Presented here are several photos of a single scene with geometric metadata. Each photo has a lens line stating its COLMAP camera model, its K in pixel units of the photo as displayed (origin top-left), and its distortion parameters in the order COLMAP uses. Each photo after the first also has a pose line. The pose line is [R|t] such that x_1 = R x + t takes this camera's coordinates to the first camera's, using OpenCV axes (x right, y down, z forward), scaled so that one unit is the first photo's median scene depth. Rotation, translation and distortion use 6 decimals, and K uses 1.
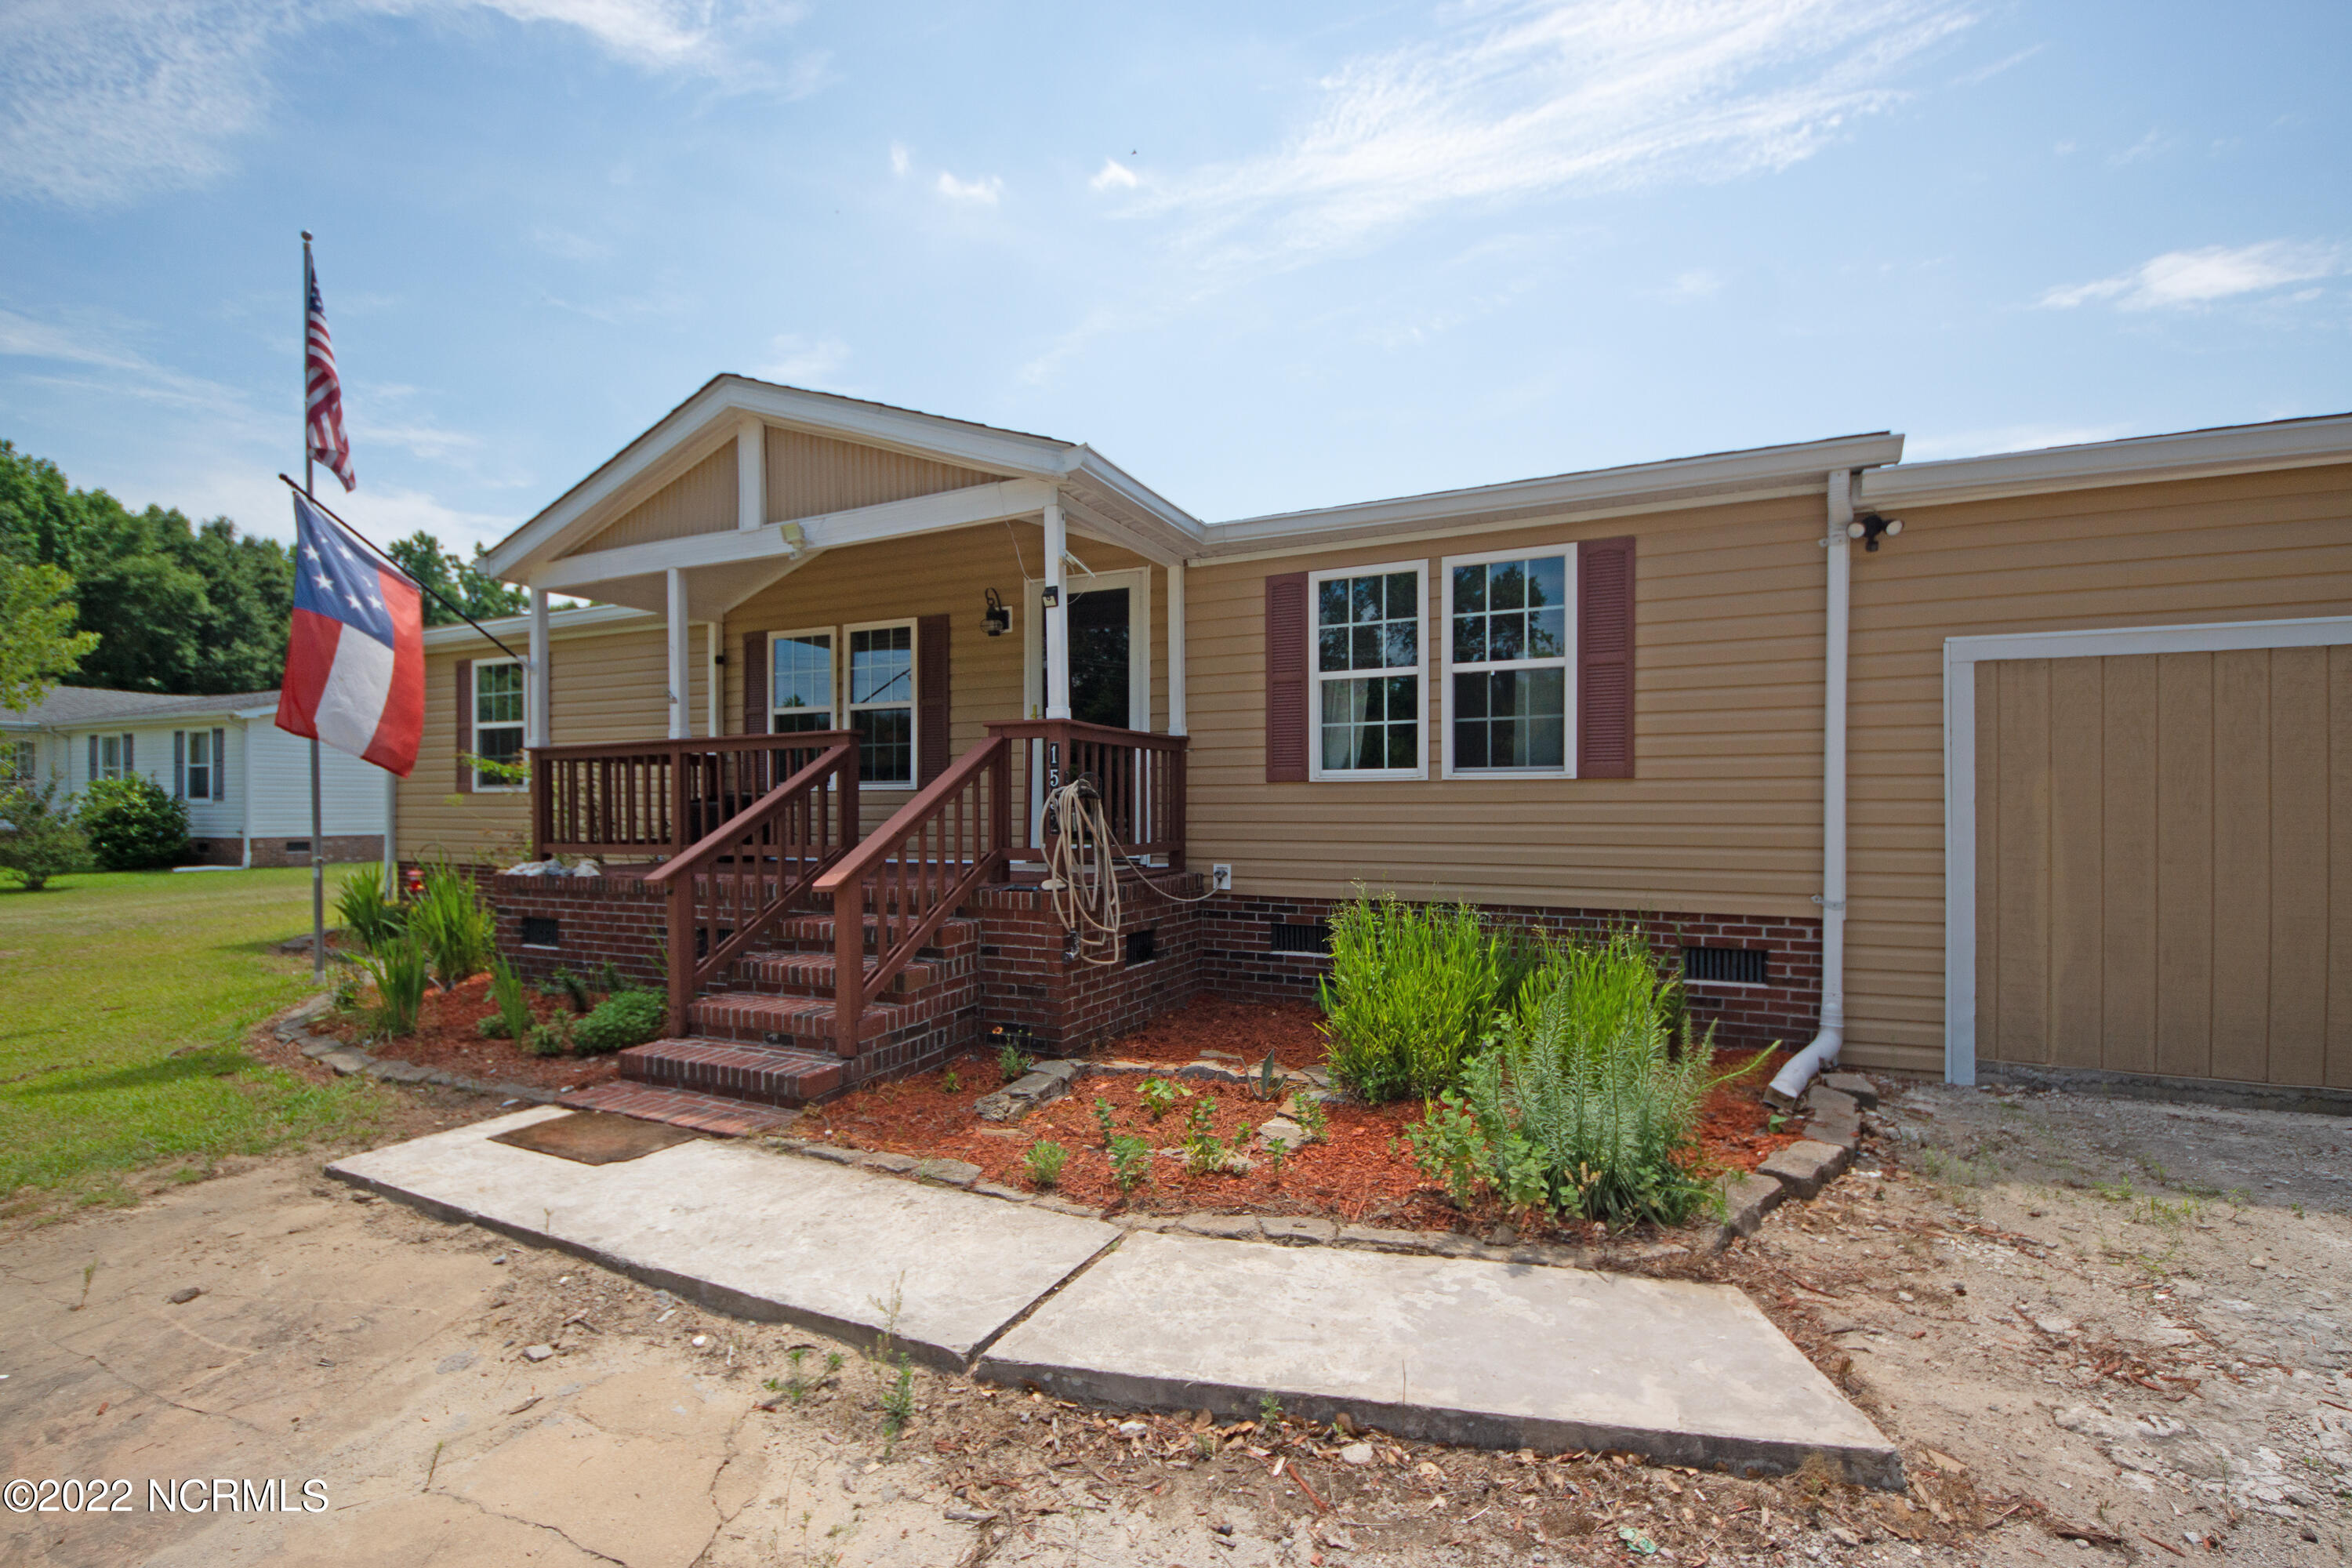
lens RADIAL K [[964.9, 0, 1185.9], [0, 964.9, 795.5], [0, 0, 1]] dist [-0.012404, -0.004822]
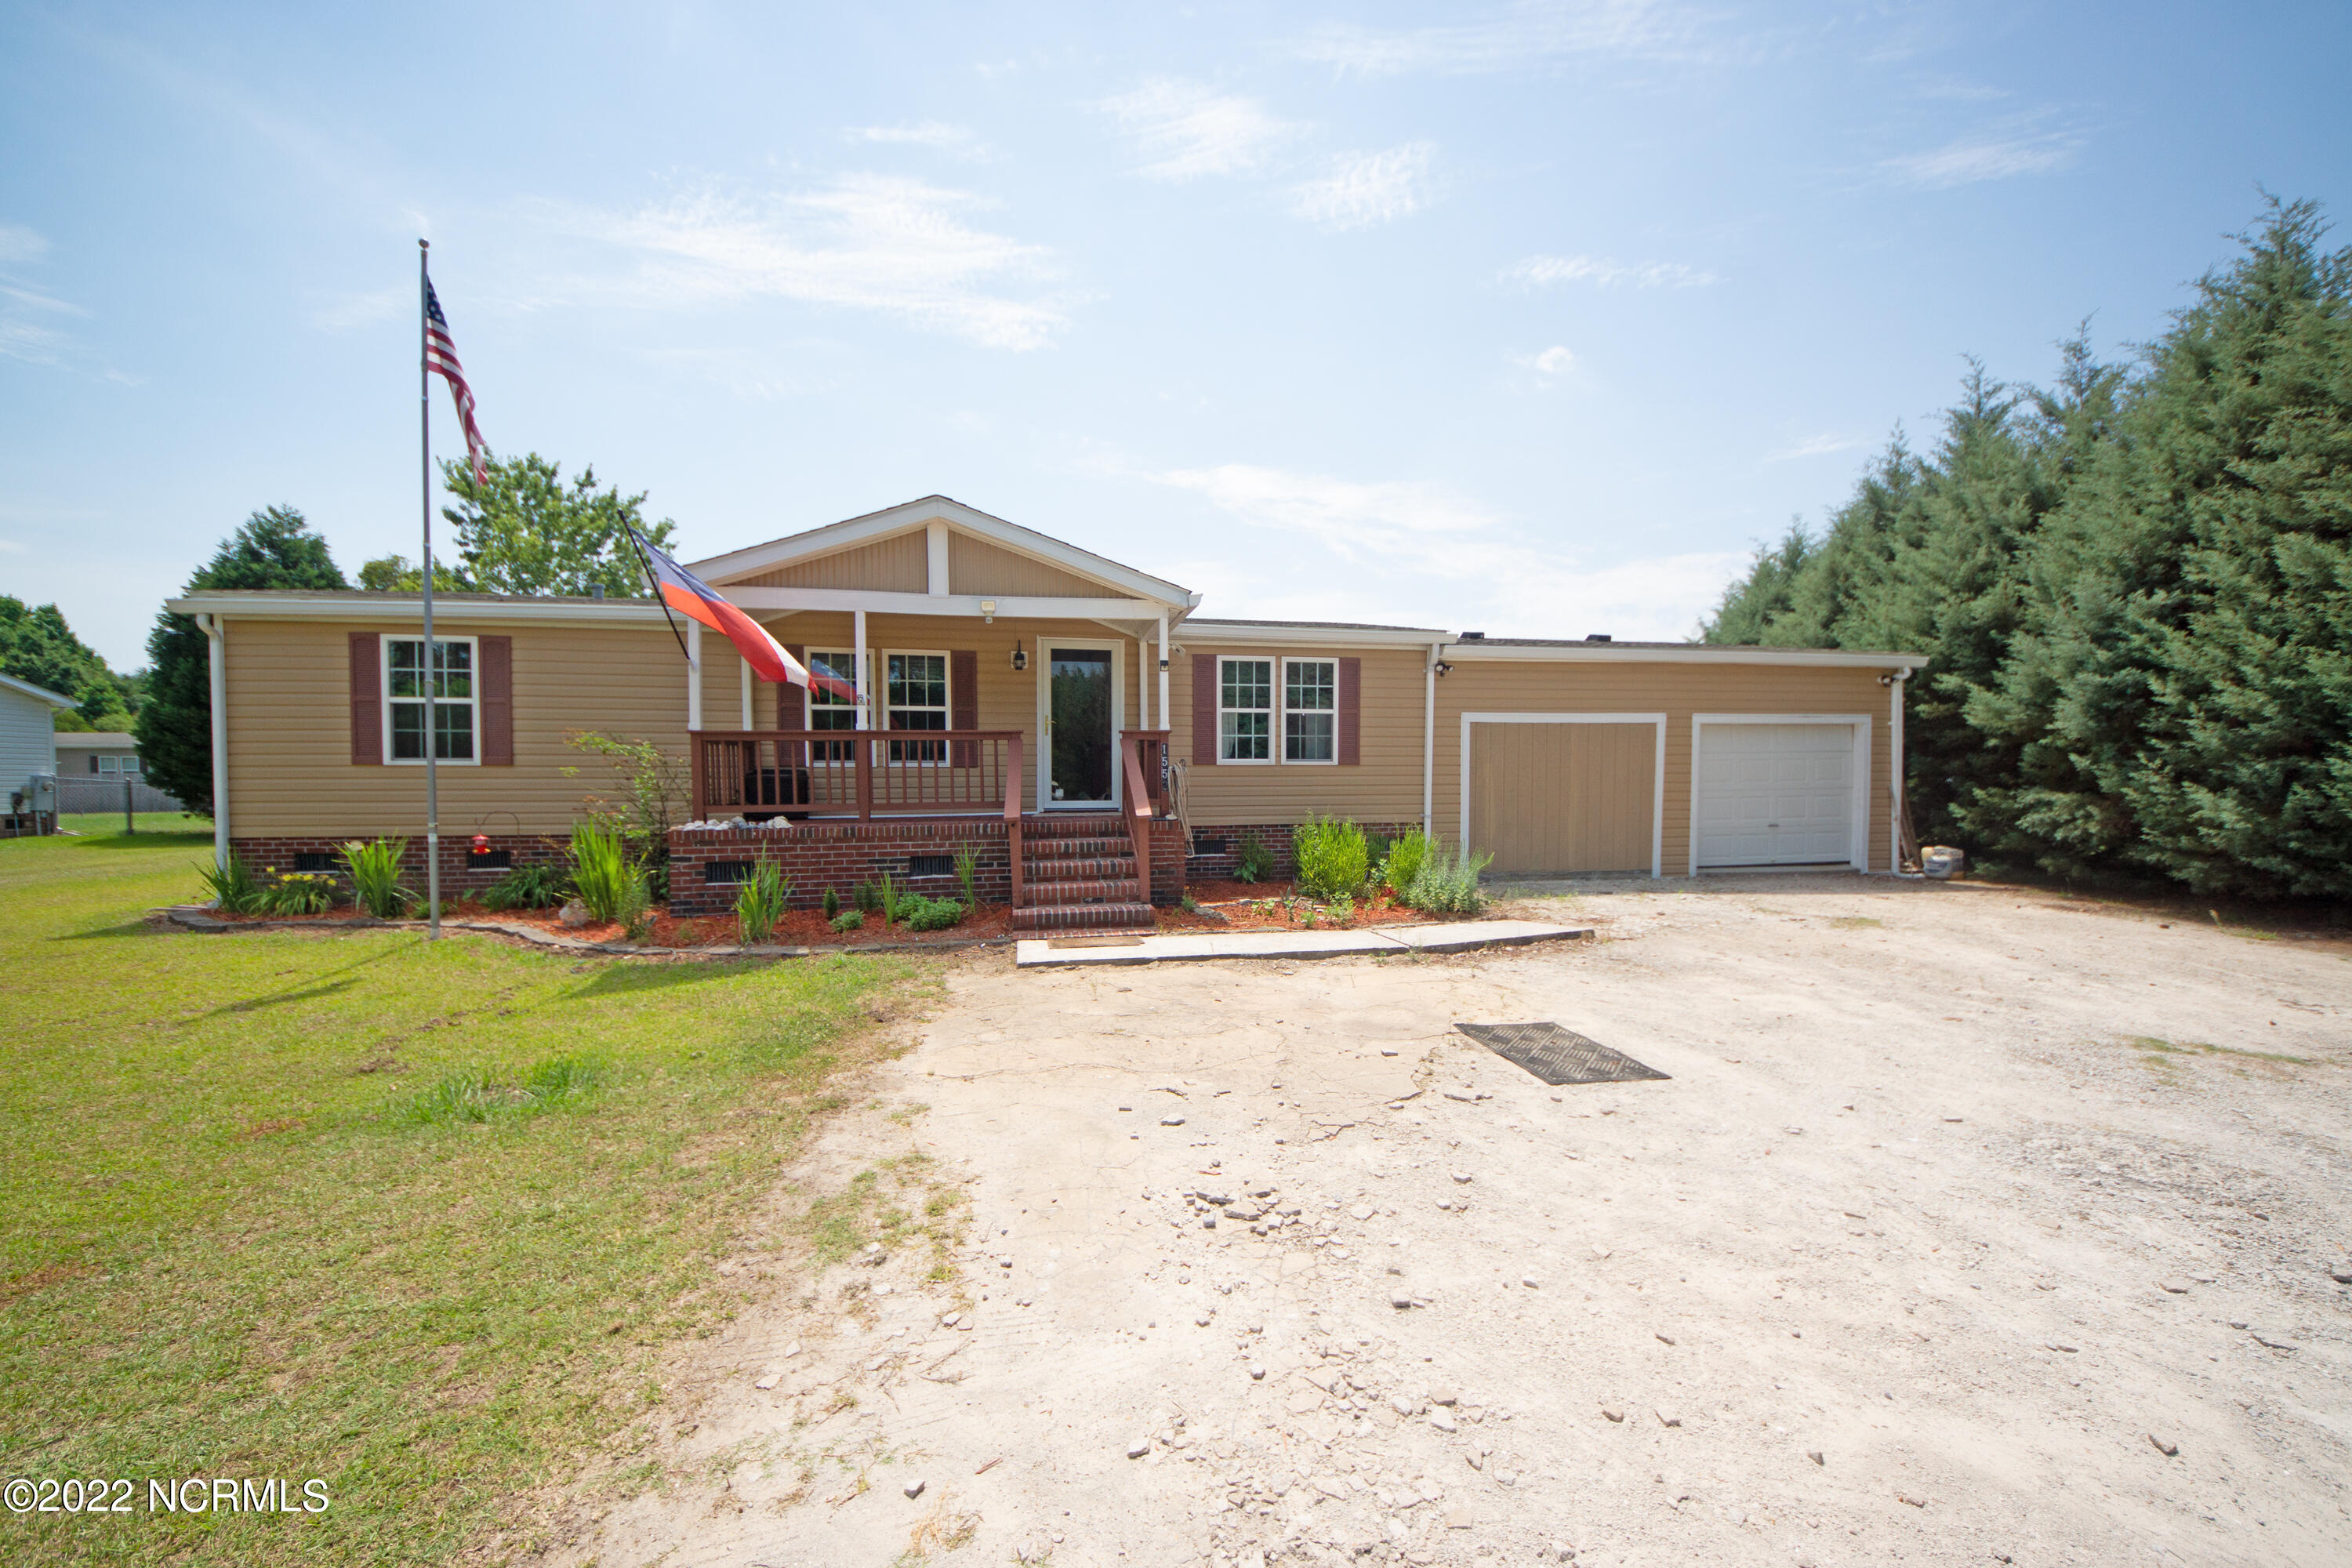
lens RADIAL K [[822.2, 0, 1165.7], [0, 822.2, 792.2], [0, 0, 1]] dist [0.000548, -0.004774]
pose [[0.814439, -0.007862, 0.580196, -0.838355], [-0.003941, 0.999810, 0.019080, 0.008503], [-0.580236, -0.017826, 0.814253, -0.253646]]
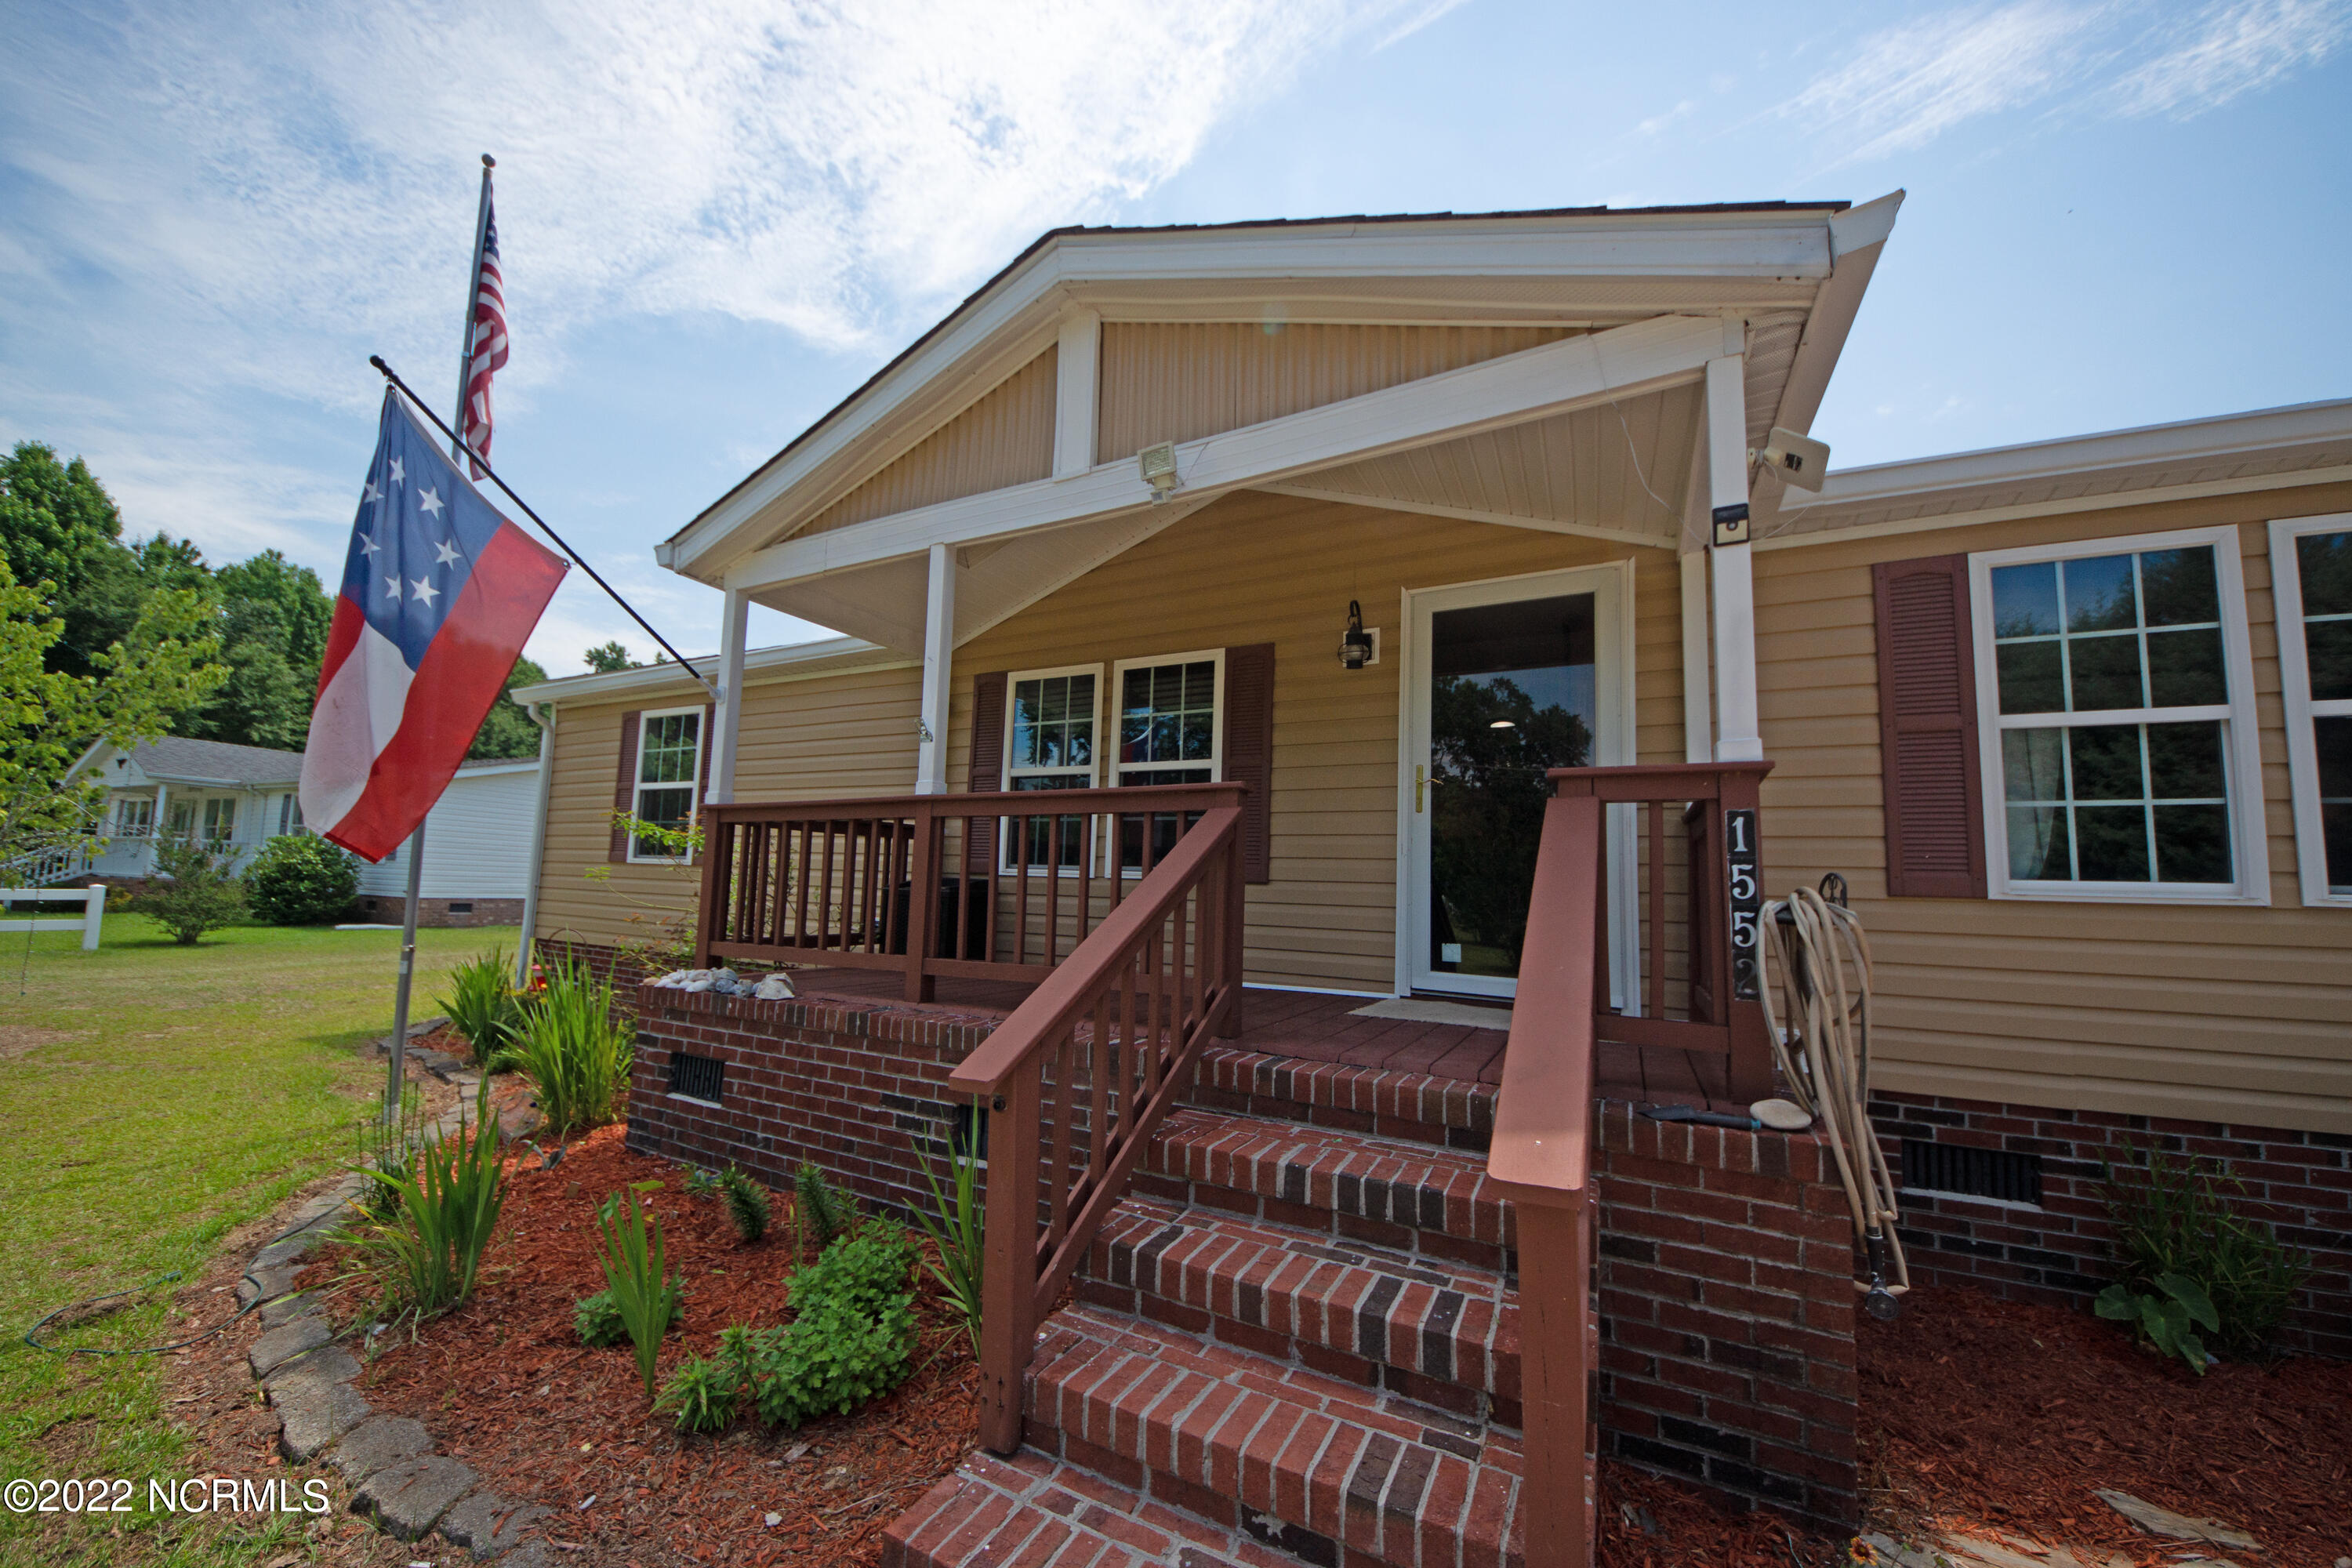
lens RADIAL K [[822.2, 0, 1170.1], [0, 822.2, 803.2], [0, 0, 1]] dist [0.000548, -0.004774]
pose [[0.997281, 0.031223, -0.066759, -0.312704], [-0.037639, 0.994560, -0.097130, -0.004820], [0.063363, 0.099379, 0.993030, 0.433418]]
